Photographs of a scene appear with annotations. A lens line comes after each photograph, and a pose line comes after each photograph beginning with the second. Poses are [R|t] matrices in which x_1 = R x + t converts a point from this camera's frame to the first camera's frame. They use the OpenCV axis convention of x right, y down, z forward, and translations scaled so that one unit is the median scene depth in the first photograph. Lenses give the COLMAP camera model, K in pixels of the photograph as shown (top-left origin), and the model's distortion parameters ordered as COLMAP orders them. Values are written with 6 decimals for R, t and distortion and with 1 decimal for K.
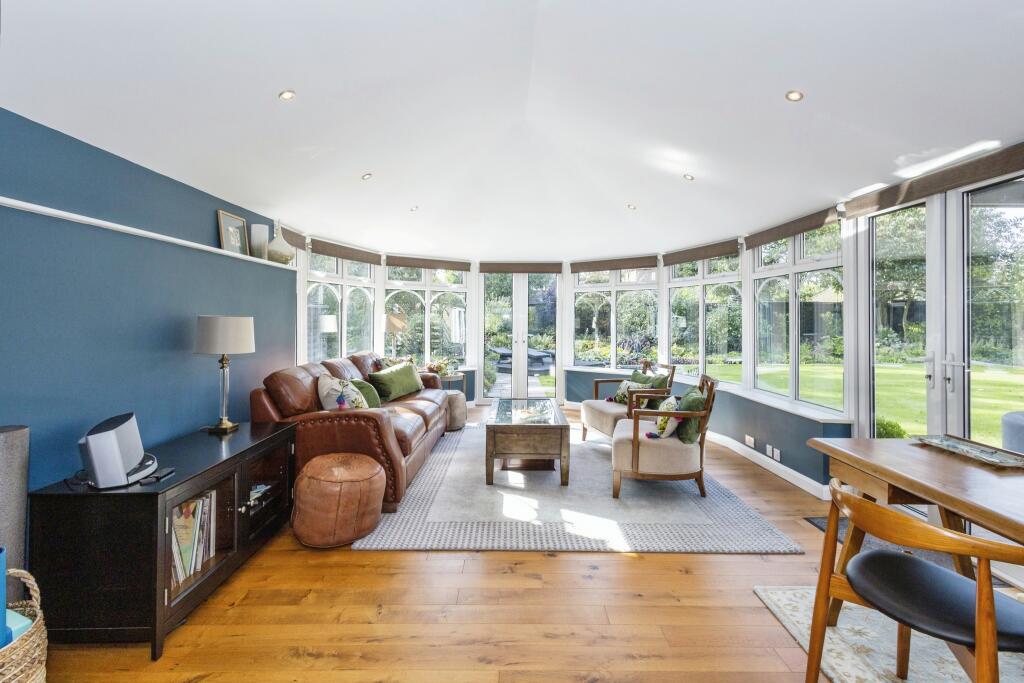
lens RADIAL K [[484.1, 0, 516.5], [0, 484.1, 313.1], [0, 0, 1]] dist [0.015495, 0.000016]
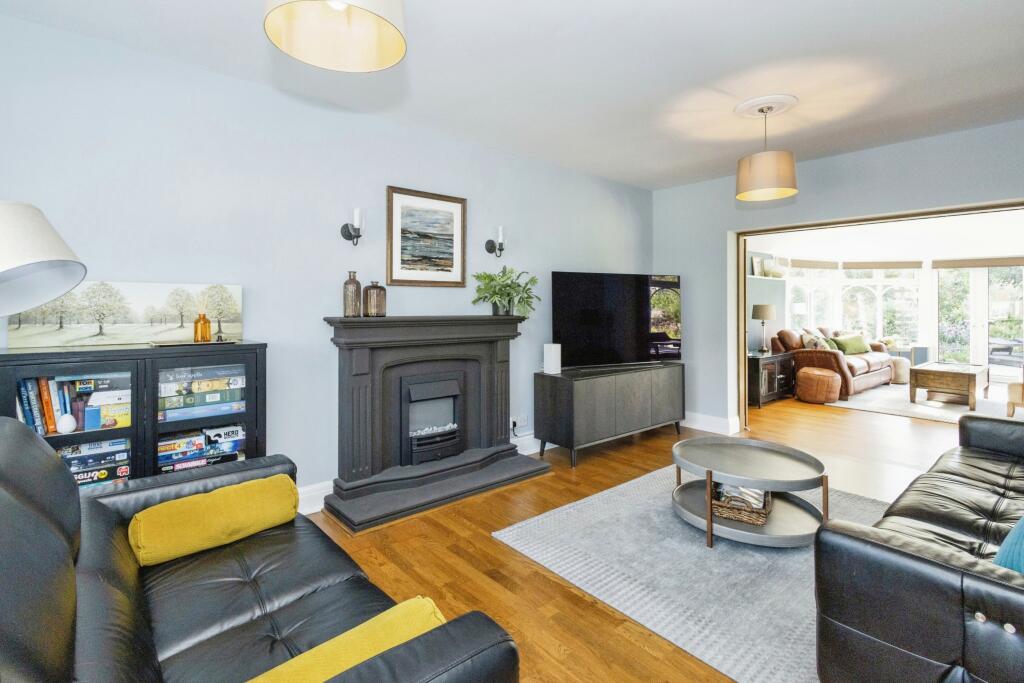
lens RADIAL K [[484.1, 0, 515.0], [0, 484.1, 300.0], [0, 0, 1]] dist [0.015495, 0.000016]
pose [[0.650515, -0.005340, -0.759474, 0.252719], [0.006088, 0.999980, -0.001816, -0.011440], [0.759469, -0.003442, 0.650535, -0.874924]]
